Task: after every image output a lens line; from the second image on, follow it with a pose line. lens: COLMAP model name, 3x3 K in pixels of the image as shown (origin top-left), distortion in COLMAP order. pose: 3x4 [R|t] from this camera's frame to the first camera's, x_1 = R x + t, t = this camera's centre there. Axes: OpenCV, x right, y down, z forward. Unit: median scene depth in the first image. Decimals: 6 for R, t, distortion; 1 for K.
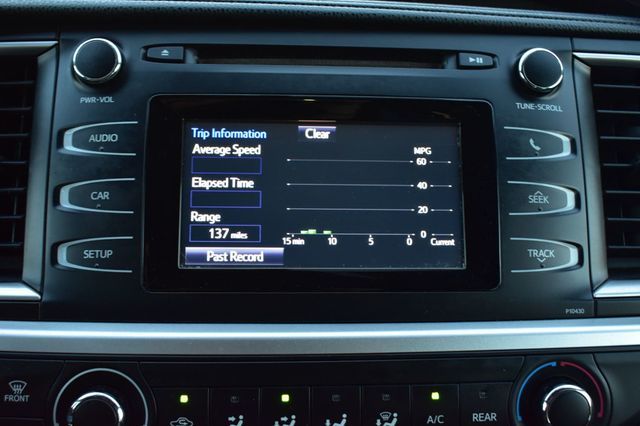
lens RADIAL K [[682.3, 0, 320.0], [0, 682.3, 213.0], [0, 0, 1]] dist [-0.078950, 0.011768]
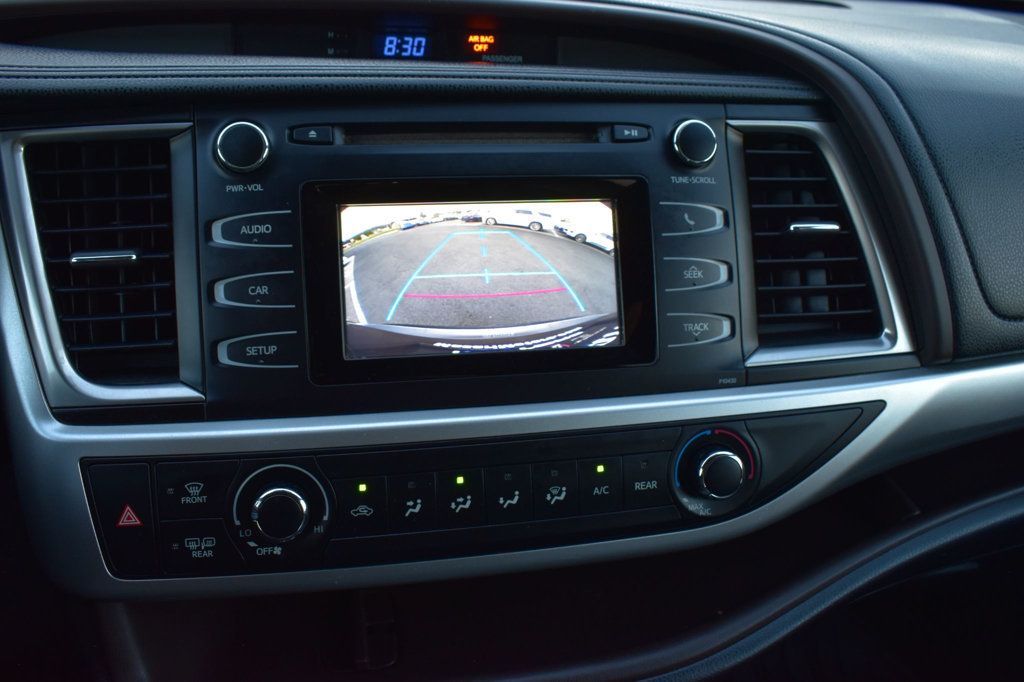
lens RADIAL K [[936.3, 0, 512.0], [0, 936.3, 341.0], [0, 0, 1]] dist [-0.096965, 0.004012]
pose [[0.989171, -0.047199, 0.138972, -0.149299], [0.027285, 0.989511, 0.141858, -0.128796], [-0.144210, -0.136530, 0.980083, -0.356921]]
